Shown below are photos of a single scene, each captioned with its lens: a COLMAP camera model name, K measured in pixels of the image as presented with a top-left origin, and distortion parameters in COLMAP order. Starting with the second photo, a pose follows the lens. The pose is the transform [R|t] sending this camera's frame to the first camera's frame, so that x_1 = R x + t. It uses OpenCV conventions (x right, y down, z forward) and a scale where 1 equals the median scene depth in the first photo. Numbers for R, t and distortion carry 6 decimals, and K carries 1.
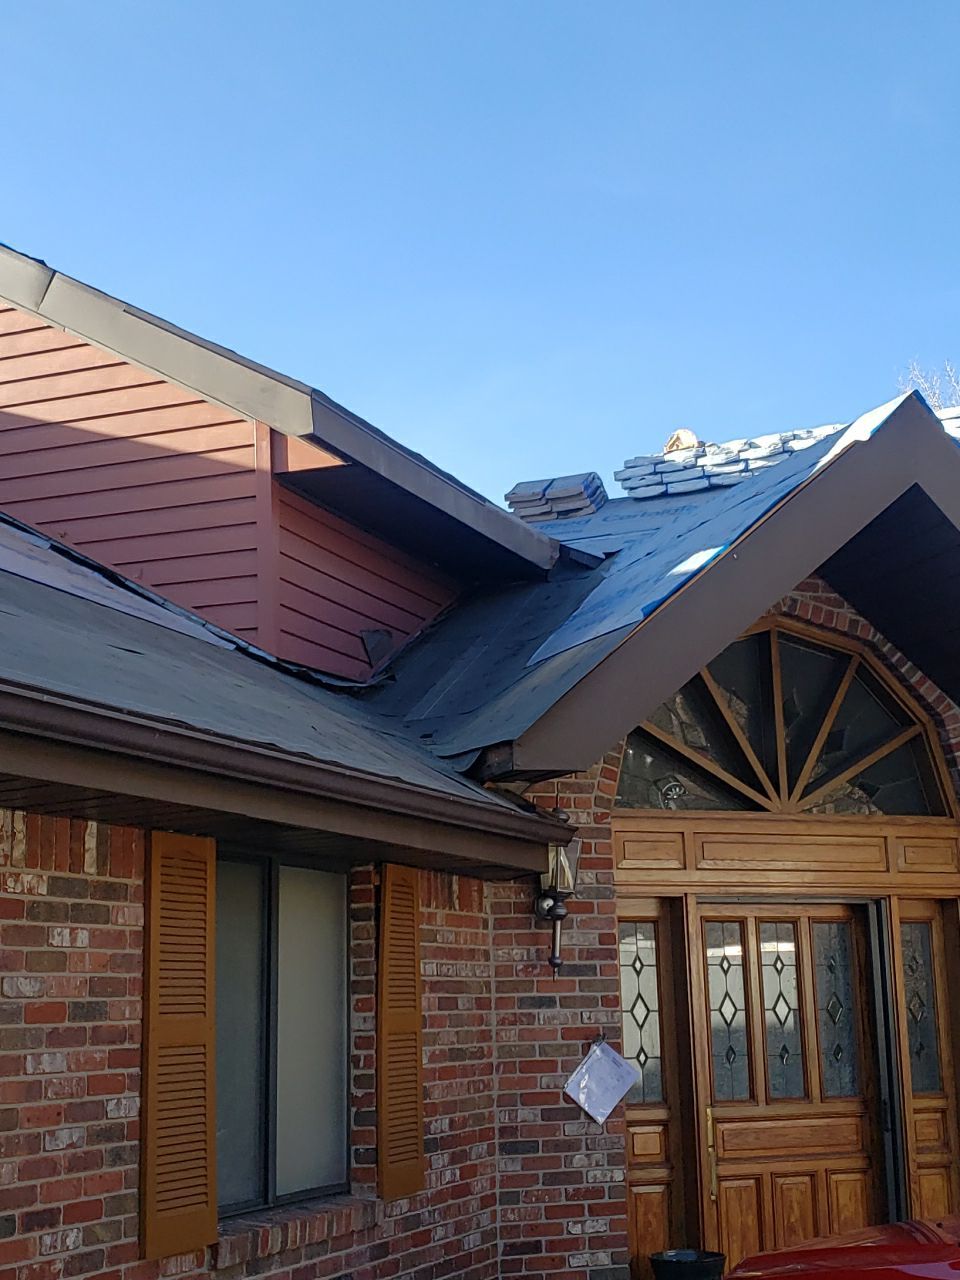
lens RADIAL K [[1757.9, 0, 479.1], [0, 1757.9, 636.5], [0, 0, 1]] dist [0.124414, 0.000000]
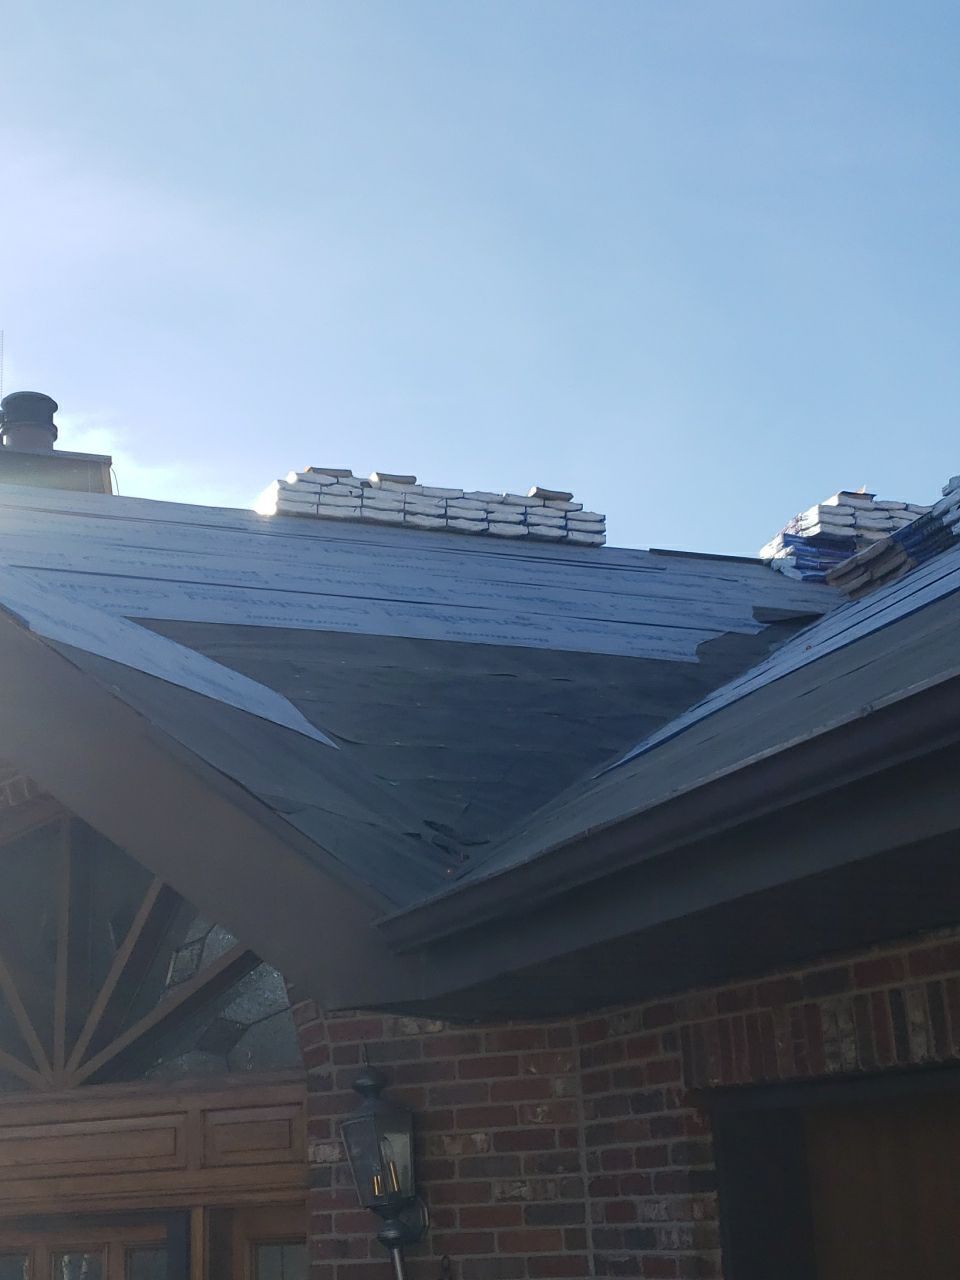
lens RADIAL K [[1757.9, 0, 469.0], [0, 1757.9, 646.2], [0, 0, 1]] dist [0.124414, 0.000000]
pose [[0.685429, -0.219401, -0.694299, 0.831268], [0.173146, 0.975285, -0.137260, 0.056482], [0.707254, -0.026134, 0.706476, 0.648971]]
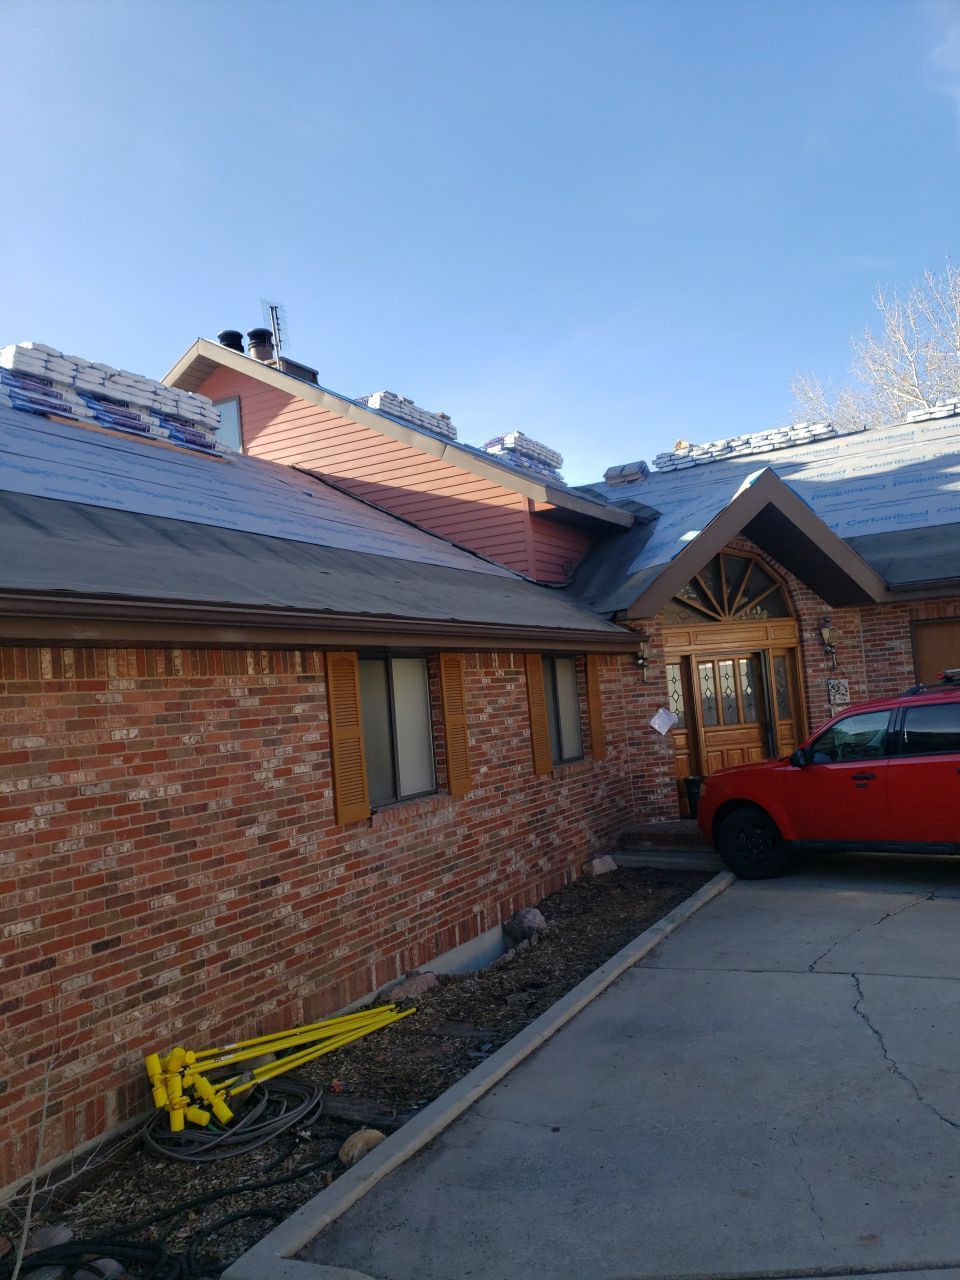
lens RADIAL K [[955.1, 0, 450.9], [0, 955.1, 640.1], [0, 0, 1]] dist [0.026095, -0.009621]
pose [[0.988726, -0.063591, -0.135561, -0.049251], [0.082970, 0.986314, 0.142479, -0.118960], [0.124645, -0.152121, 0.980471, -0.505270]]
